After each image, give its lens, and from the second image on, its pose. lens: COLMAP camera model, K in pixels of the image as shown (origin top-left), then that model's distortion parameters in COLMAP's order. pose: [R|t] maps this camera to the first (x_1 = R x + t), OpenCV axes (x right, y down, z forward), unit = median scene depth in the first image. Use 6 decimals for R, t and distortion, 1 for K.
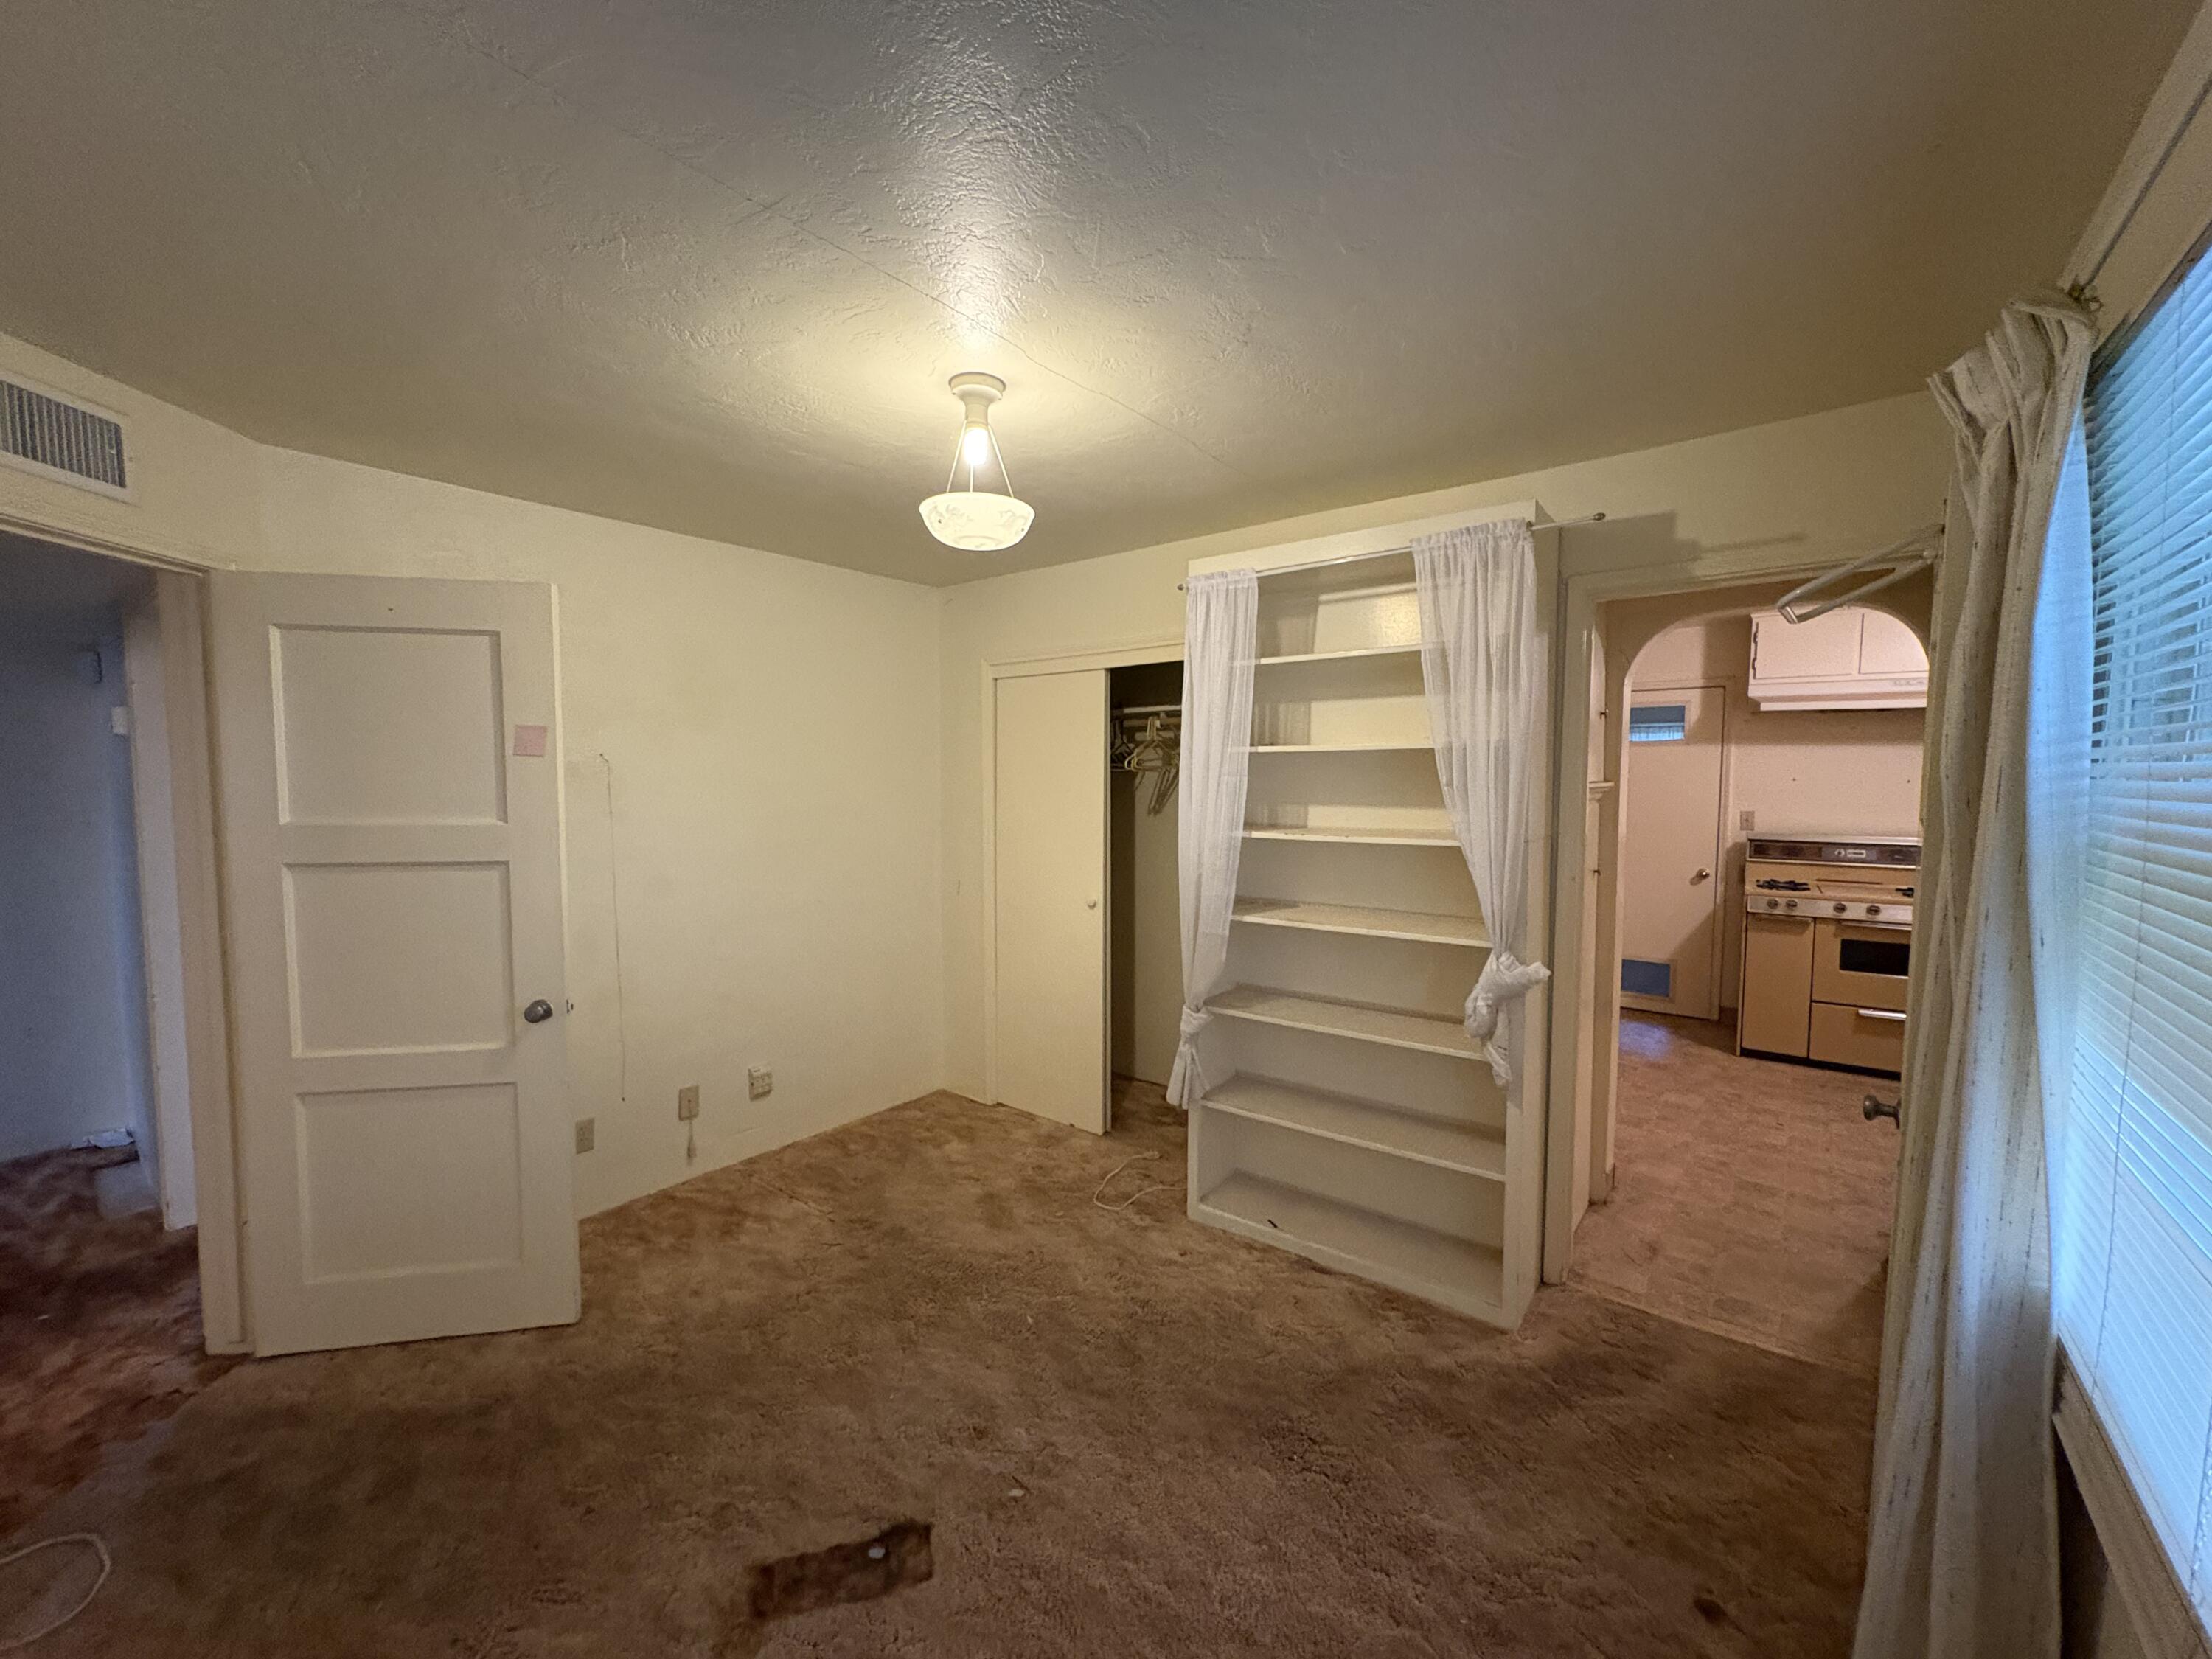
lens RADIAL K [[874.9, 0, 1109.2], [0, 874.9, 831.2], [0, 0, 1]] dist [-0.001946, 0.000060]
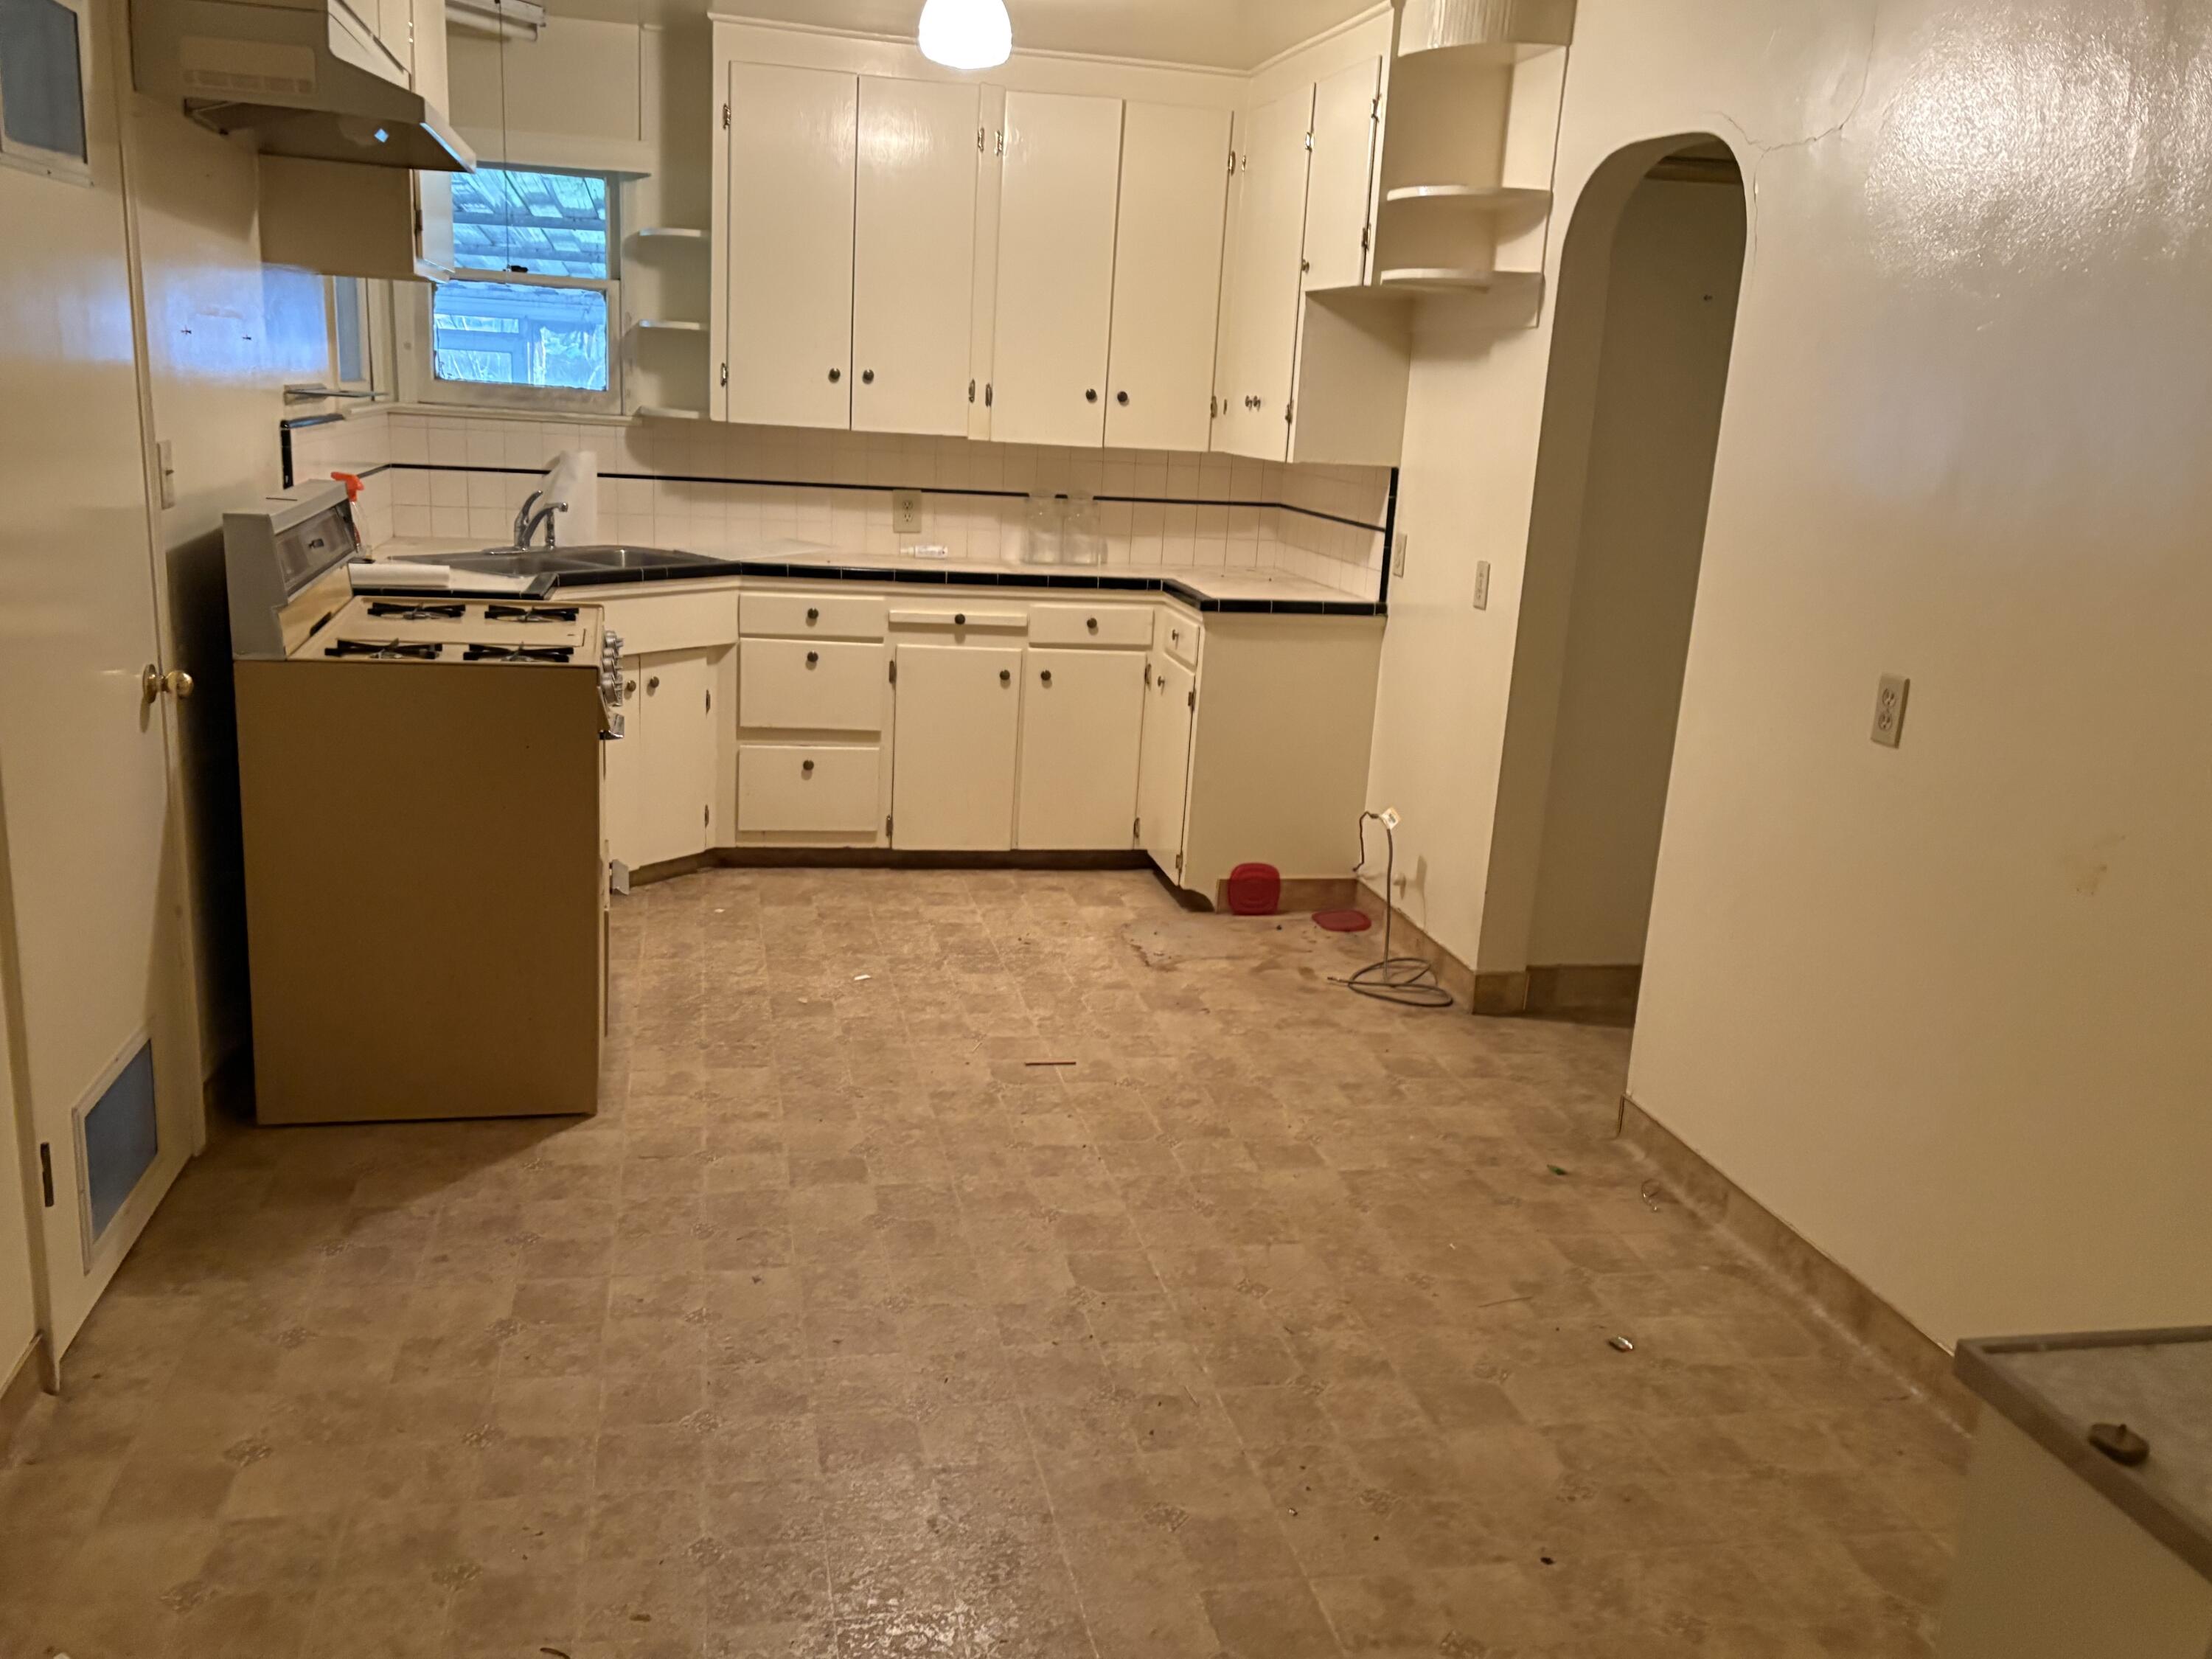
lens RADIAL K [[1783.6, 0, 1101.6], [0, 1783.6, 896.7], [0, 0, 1]] dist [0.000000, -0.028070]
pose [[-0.770915, -0.222275, 0.596895, 0.108619], [-0.023217, 0.946316, 0.322408, -0.087248], [-0.636515, 0.234691, -0.734690, 1.417259]]
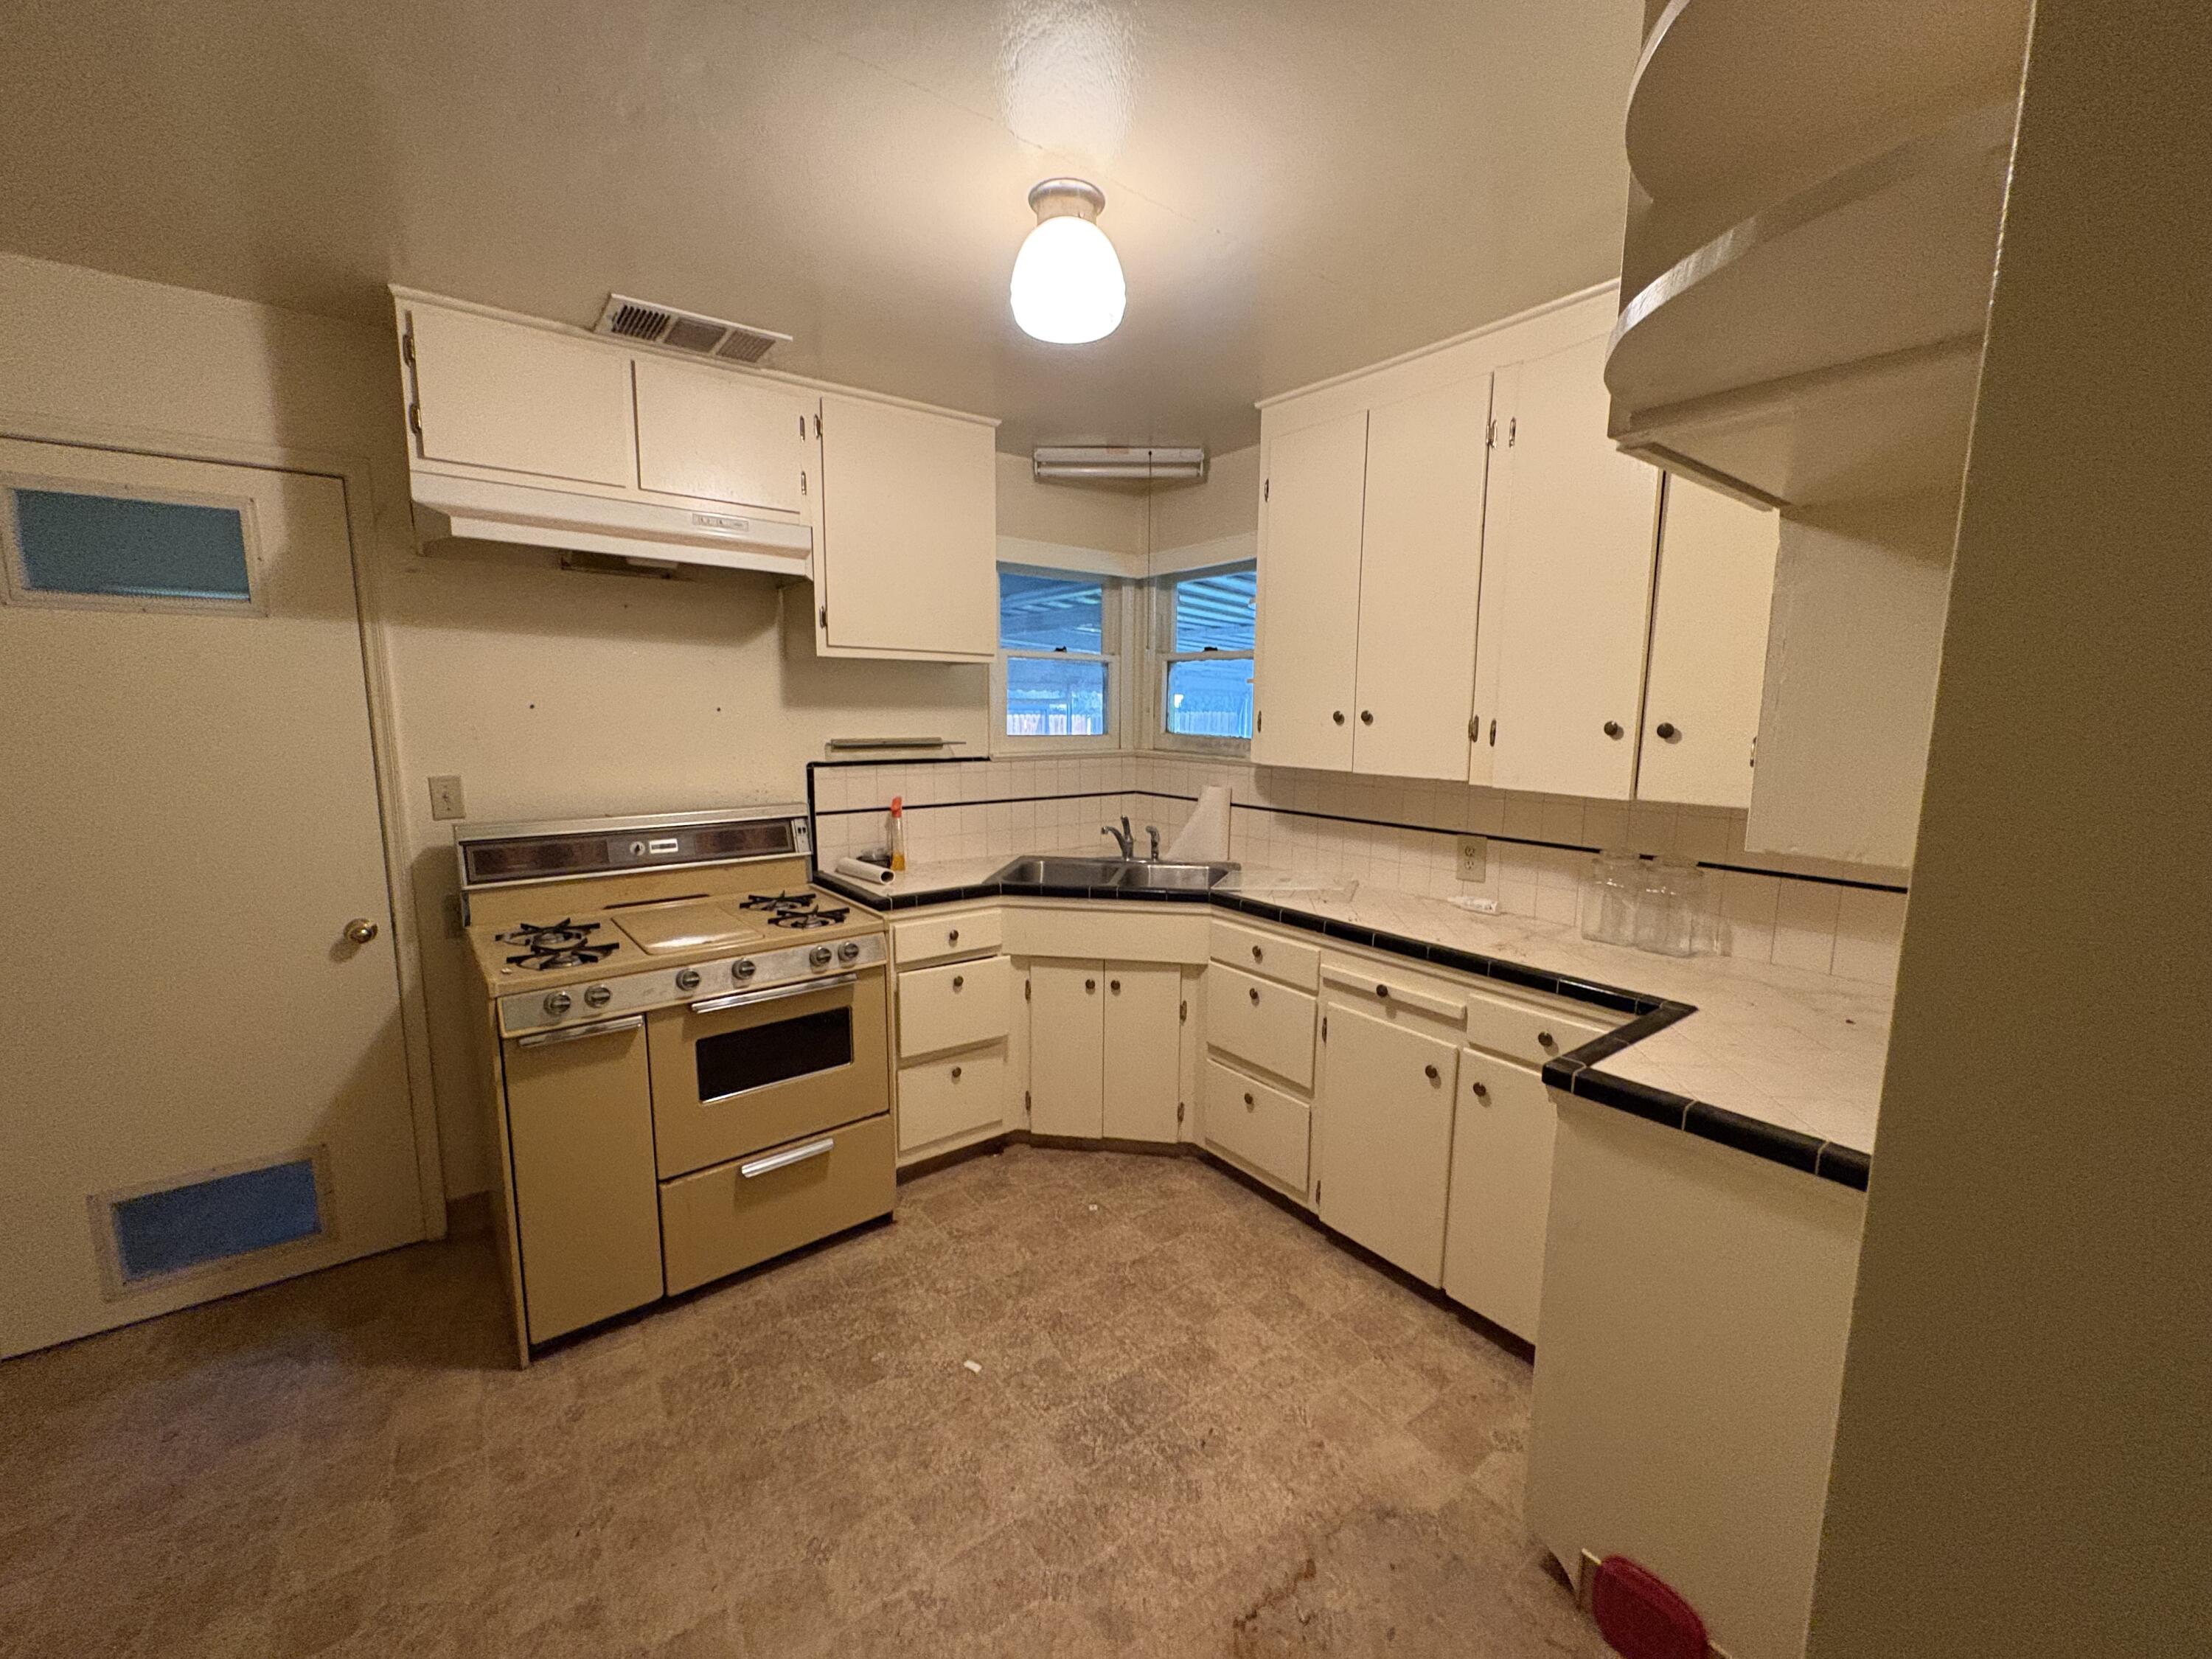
lens RADIAL K [[874.9, 0, 1107.6], [0, 874.9, 829.0], [0, 0, 1]] dist [-0.001946, 0.000060]
pose [[0.245382, -0.136049, 0.959832, 0.421185], [0.053272, 0.990500, 0.126777, -0.039641], [-0.967962, 0.020023, 0.250299, 0.620231]]
